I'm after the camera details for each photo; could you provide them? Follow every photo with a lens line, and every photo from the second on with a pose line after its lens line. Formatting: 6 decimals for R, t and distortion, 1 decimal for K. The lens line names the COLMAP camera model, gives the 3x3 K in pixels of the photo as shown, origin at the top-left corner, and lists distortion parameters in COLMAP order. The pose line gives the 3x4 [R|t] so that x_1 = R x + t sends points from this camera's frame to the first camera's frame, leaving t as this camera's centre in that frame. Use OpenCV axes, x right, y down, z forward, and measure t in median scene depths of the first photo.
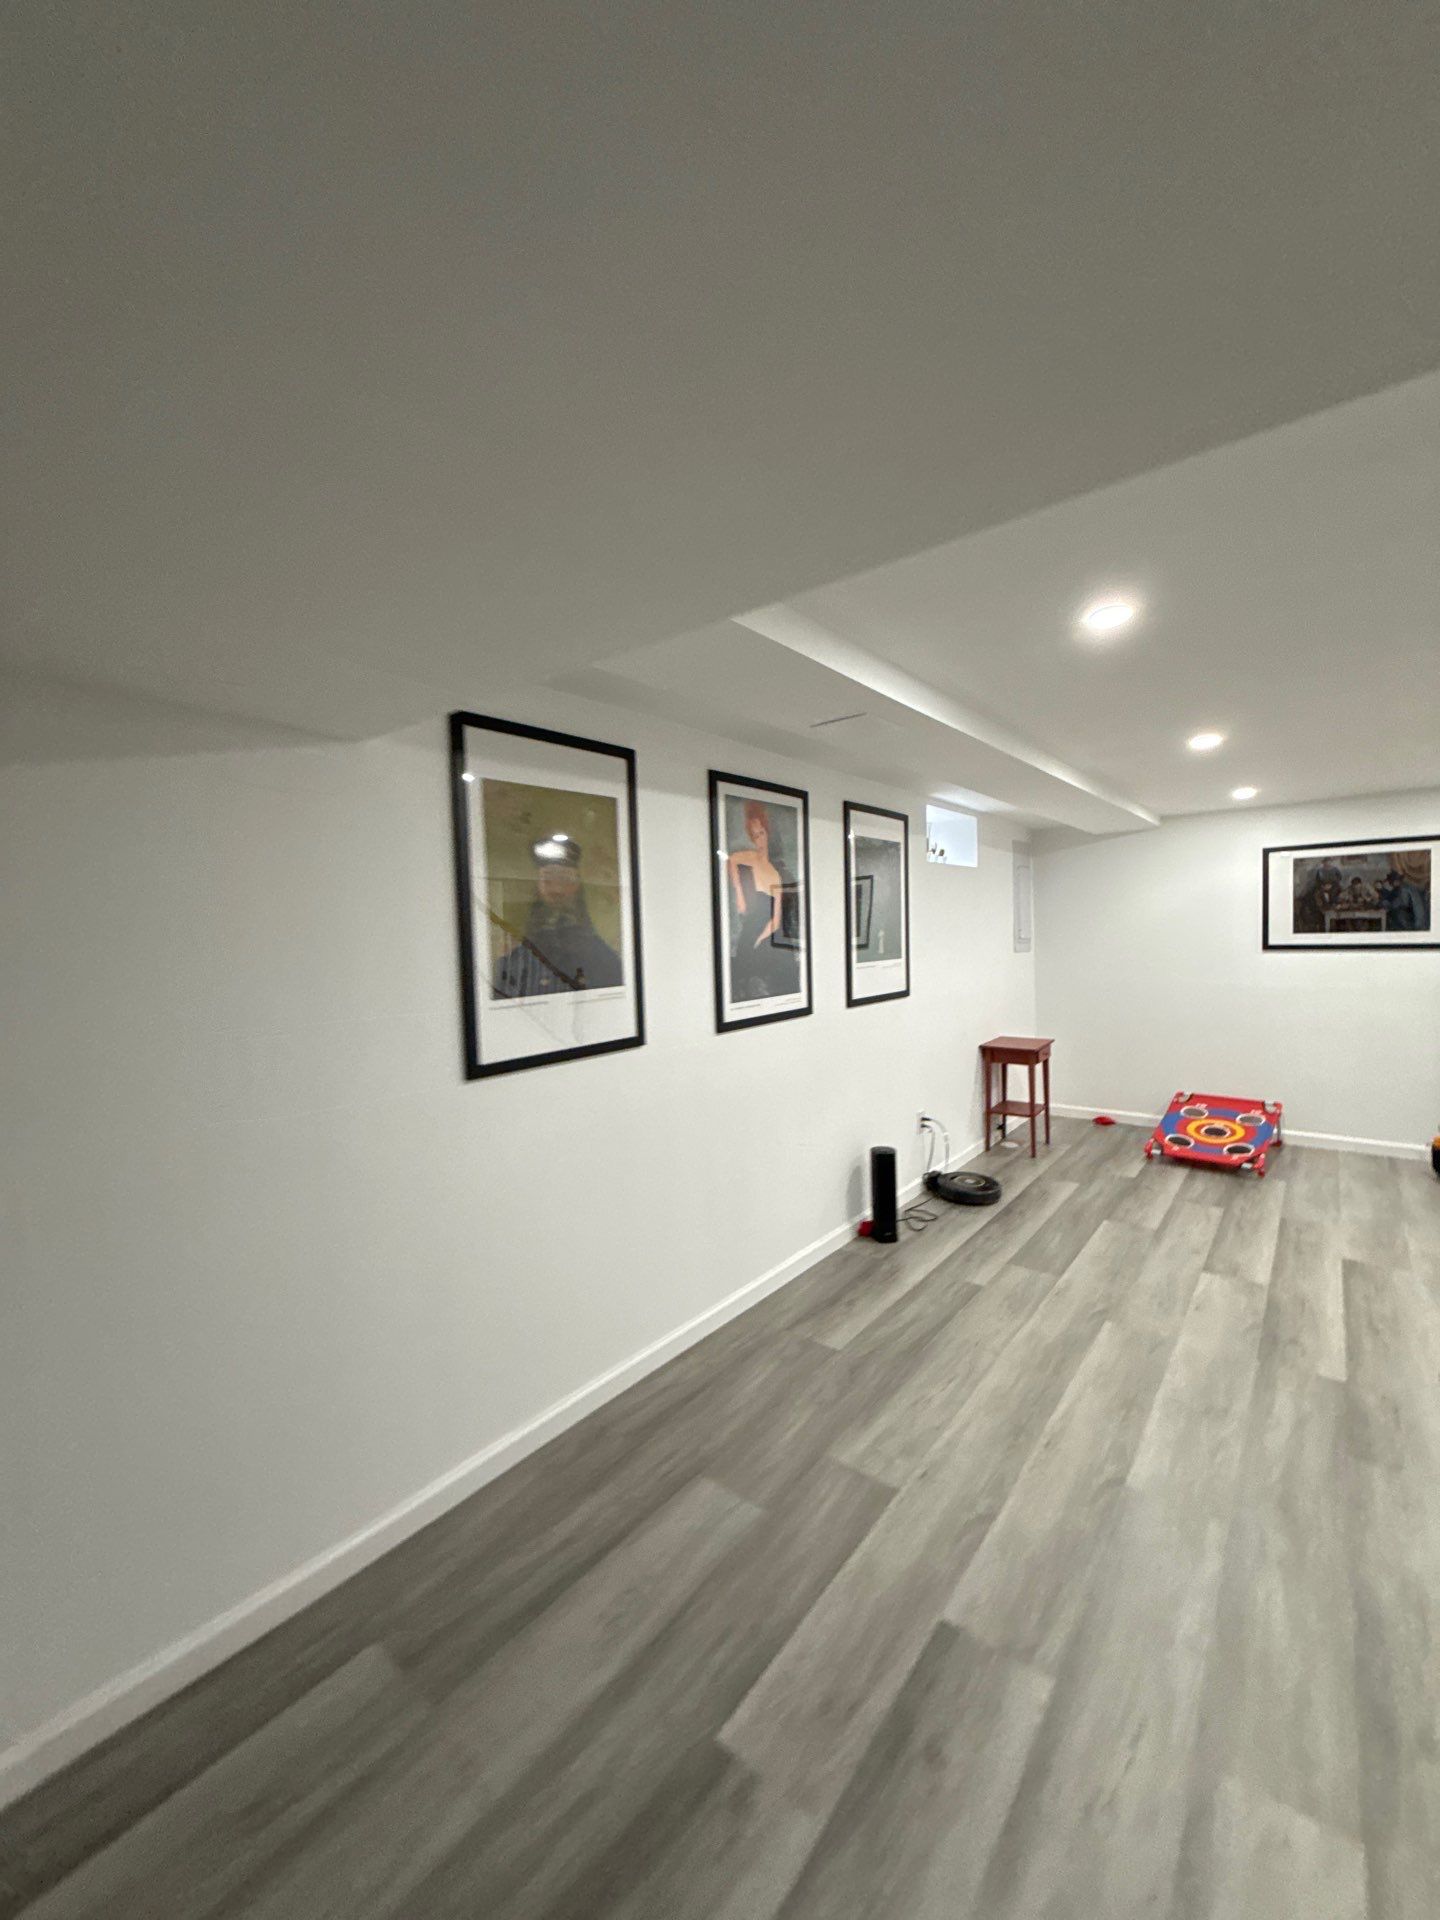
lens RADIAL K [[768.1, 0, 720.0], [0, 768.1, 960.0], [0, 0, 1]] dist [0.000382, 0.000085]
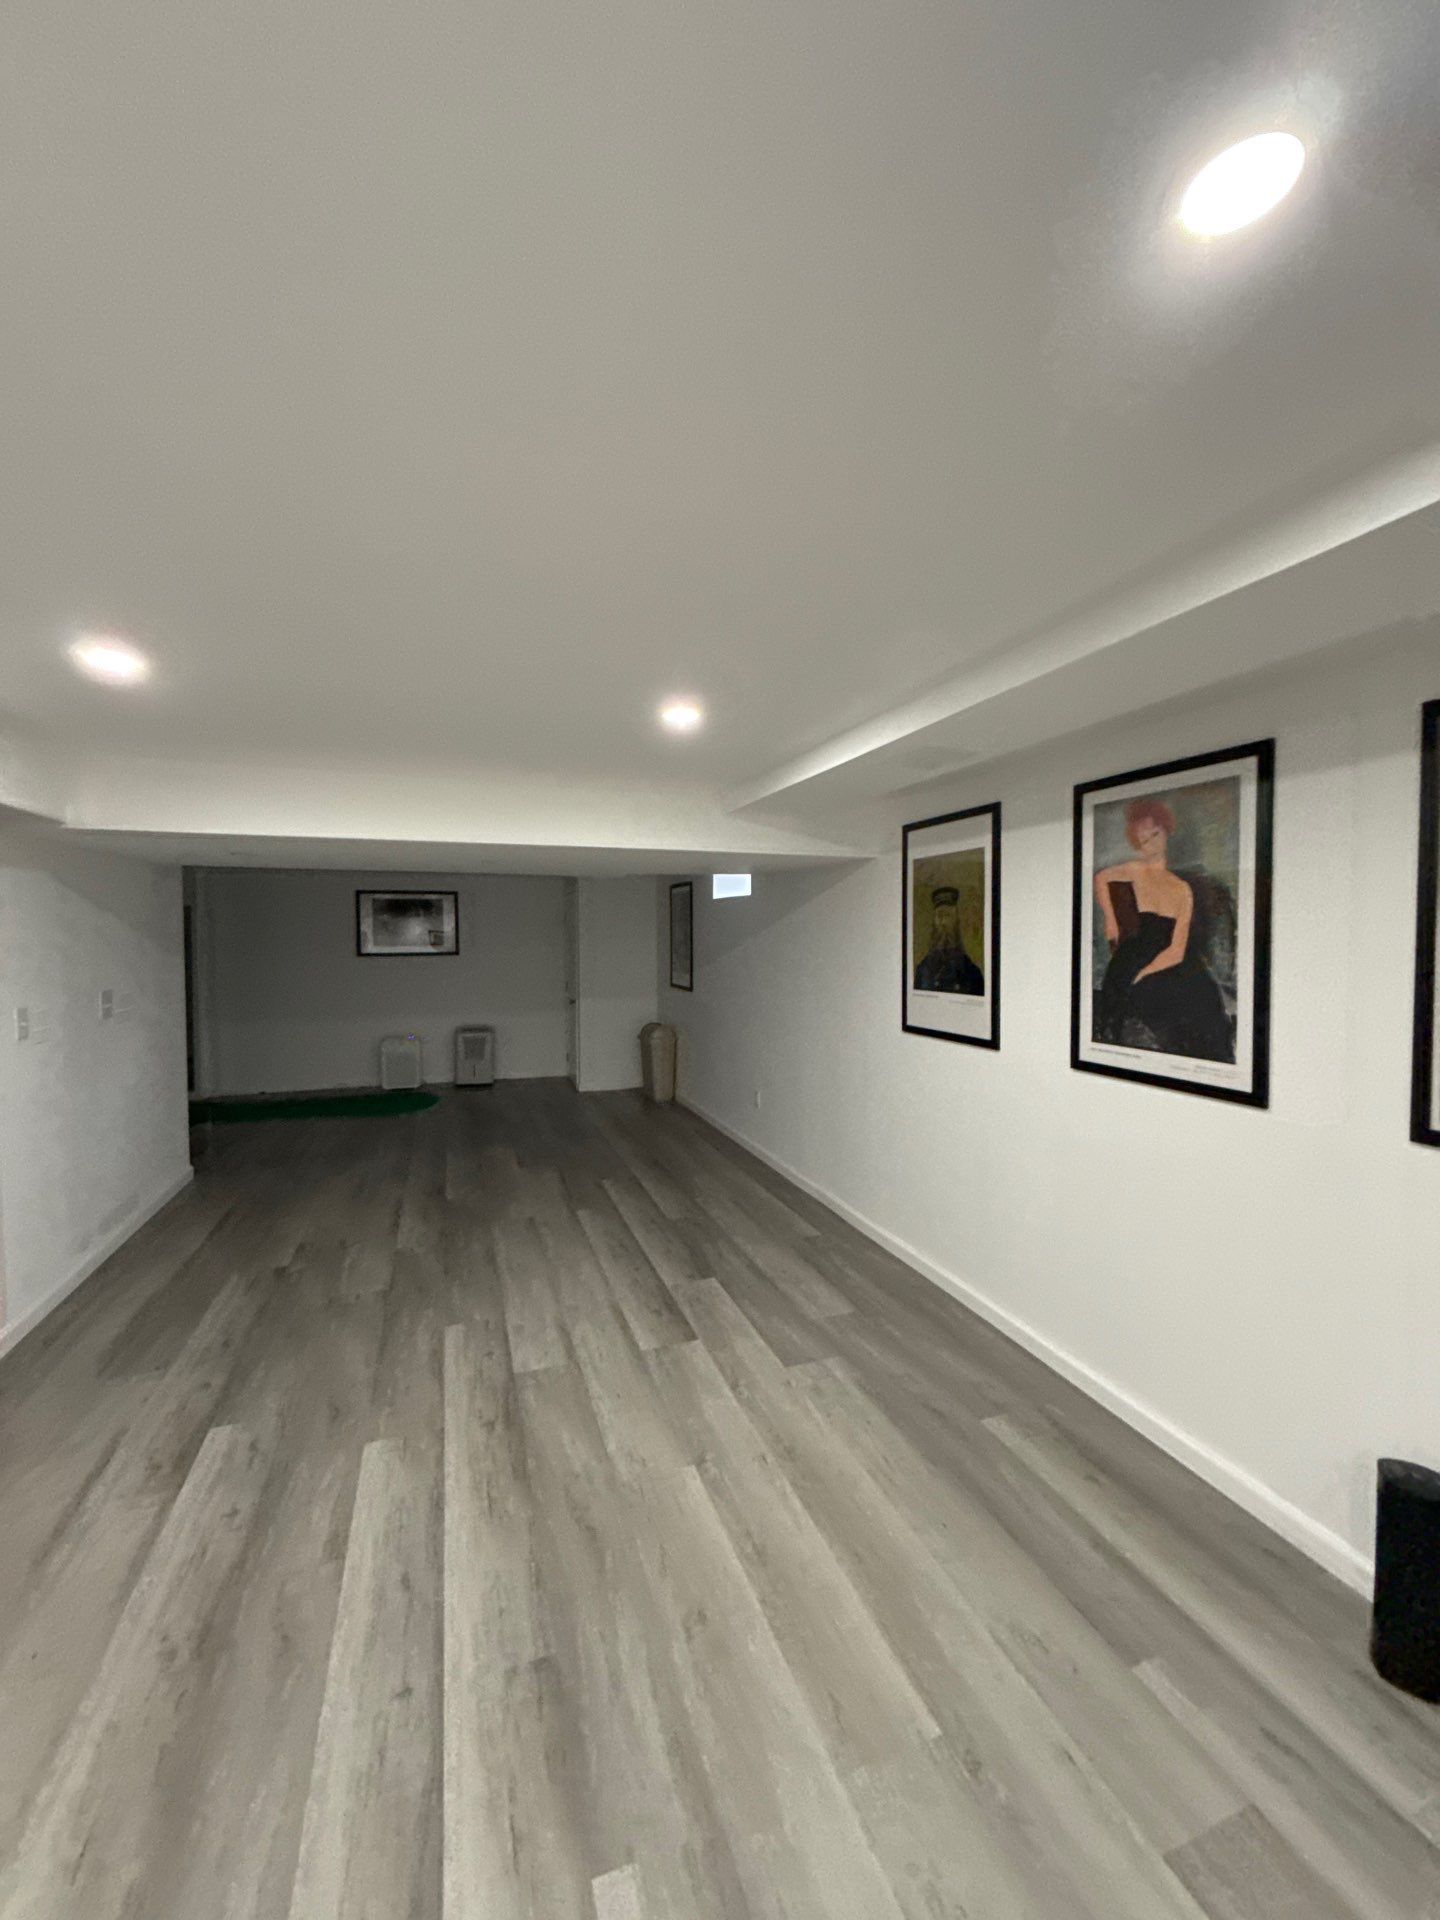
lens RADIAL K [[768.1, 0, 720.0], [0, 768.1, 960.0], [0, 0, 1]] dist [0.000382, 0.000085]
pose [[-0.528331, 0.058449, -0.847024, 1.176586], [-0.015141, 0.996820, 0.078230, -0.119605], [0.848904, 0.054156, -0.525766, 1.314230]]
